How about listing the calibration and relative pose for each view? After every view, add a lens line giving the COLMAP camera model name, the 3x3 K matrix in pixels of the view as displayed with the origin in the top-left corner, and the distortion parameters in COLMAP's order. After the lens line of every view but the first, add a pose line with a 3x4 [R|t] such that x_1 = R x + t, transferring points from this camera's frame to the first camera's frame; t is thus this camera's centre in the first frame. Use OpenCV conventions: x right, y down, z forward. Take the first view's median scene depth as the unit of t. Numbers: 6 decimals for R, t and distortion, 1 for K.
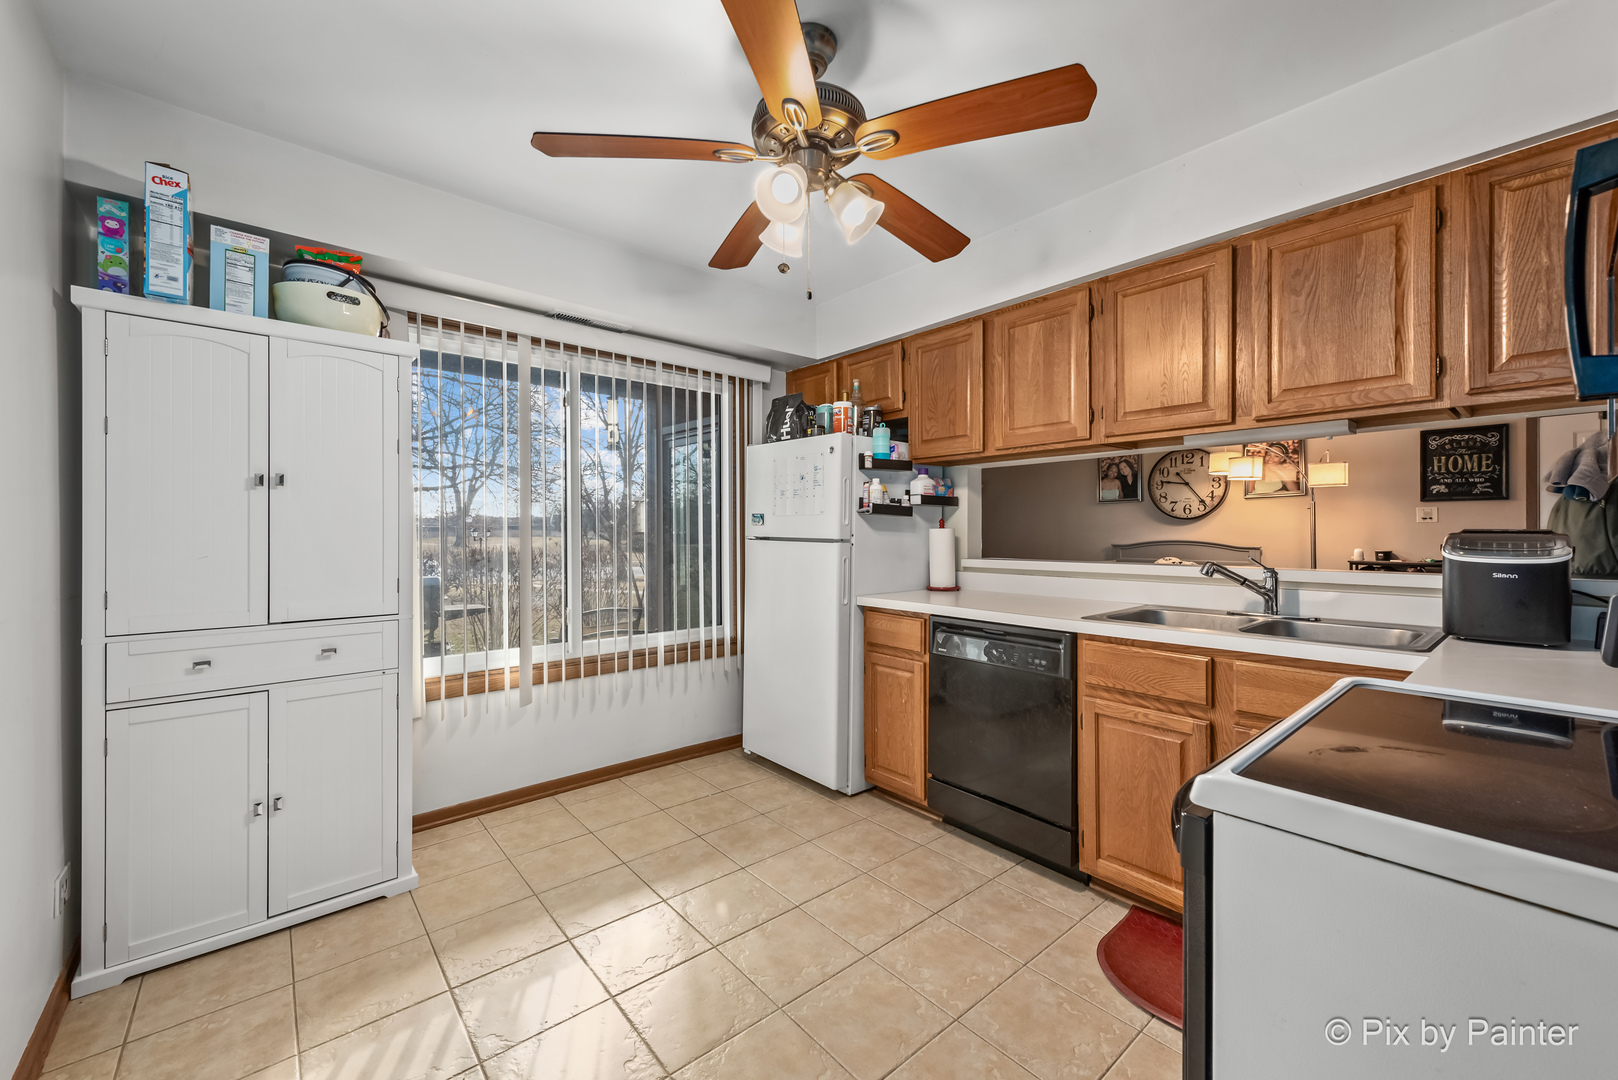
lens RADIAL K [[659.4, 0, 802.8], [0, 659.4, 532.0], [0, 0, 1]] dist [0.014963, -0.001219]
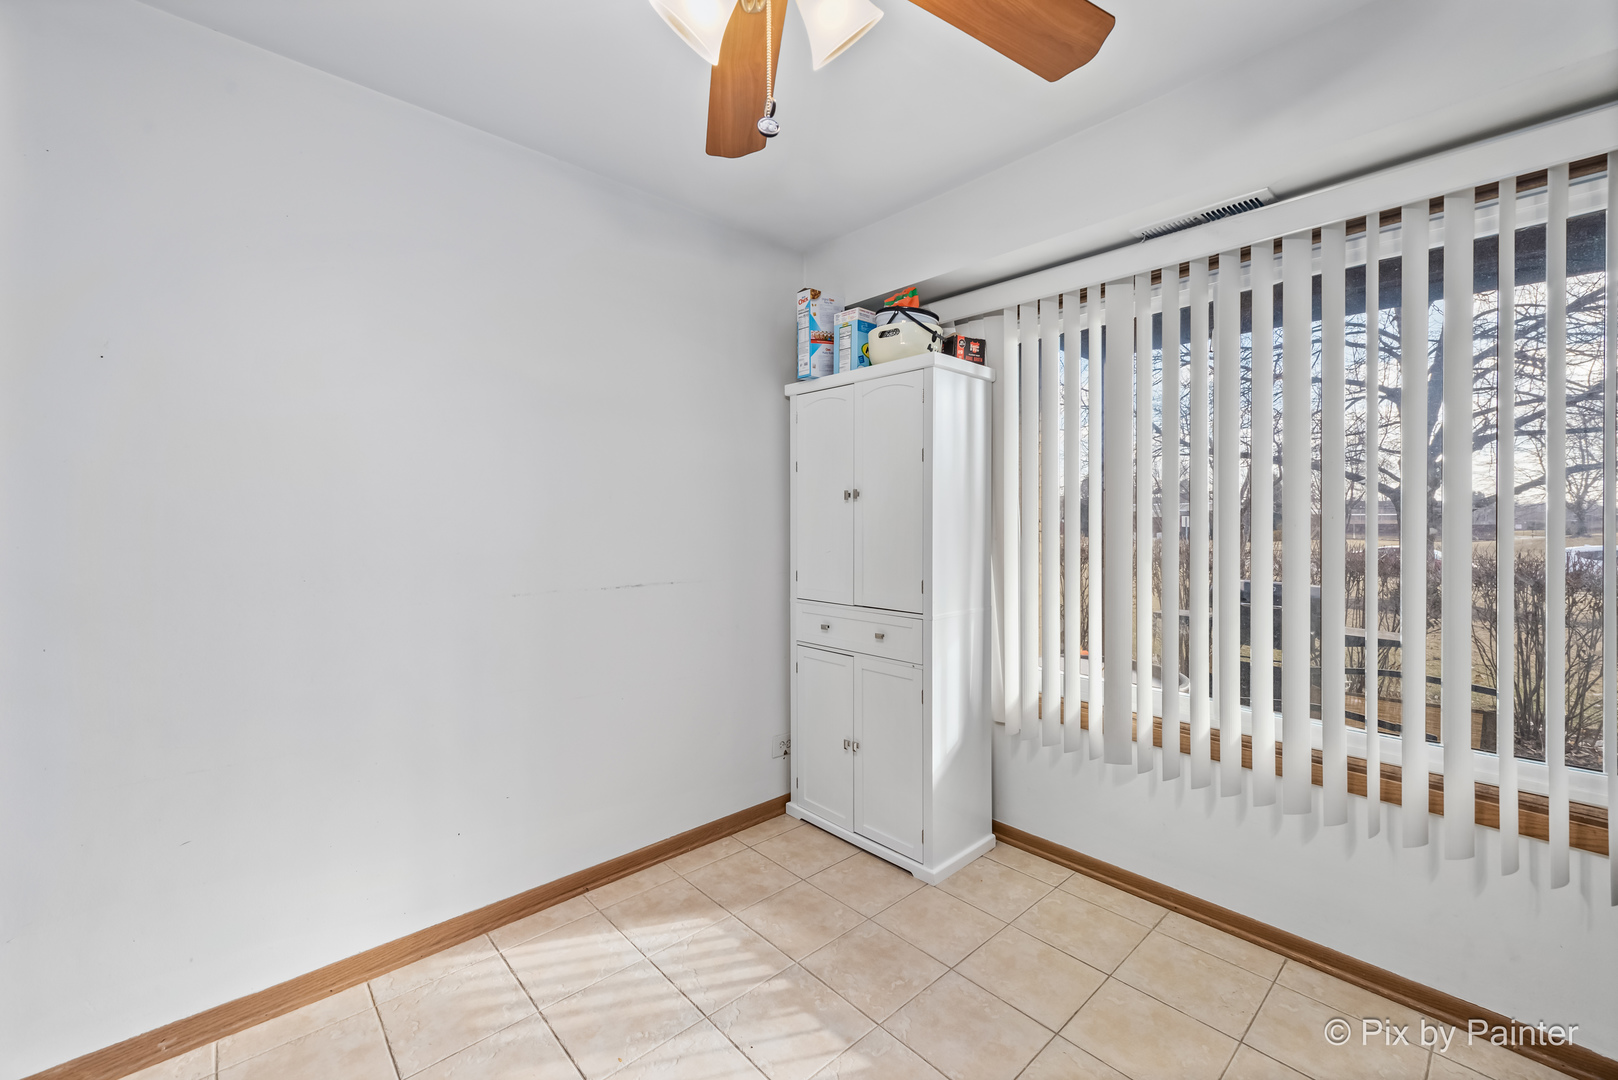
lens RADIAL K [[659.4, 0, 808.2], [0, 659.4, 527.4], [0, 0, 1]] dist [0.014963, -0.001219]
pose [[0.026717, 0.006438, -0.999622, 0.449903], [-0.004625, 0.999969, 0.006316, -0.020208], [0.999632, 0.004455, 0.026746, 0.824427]]
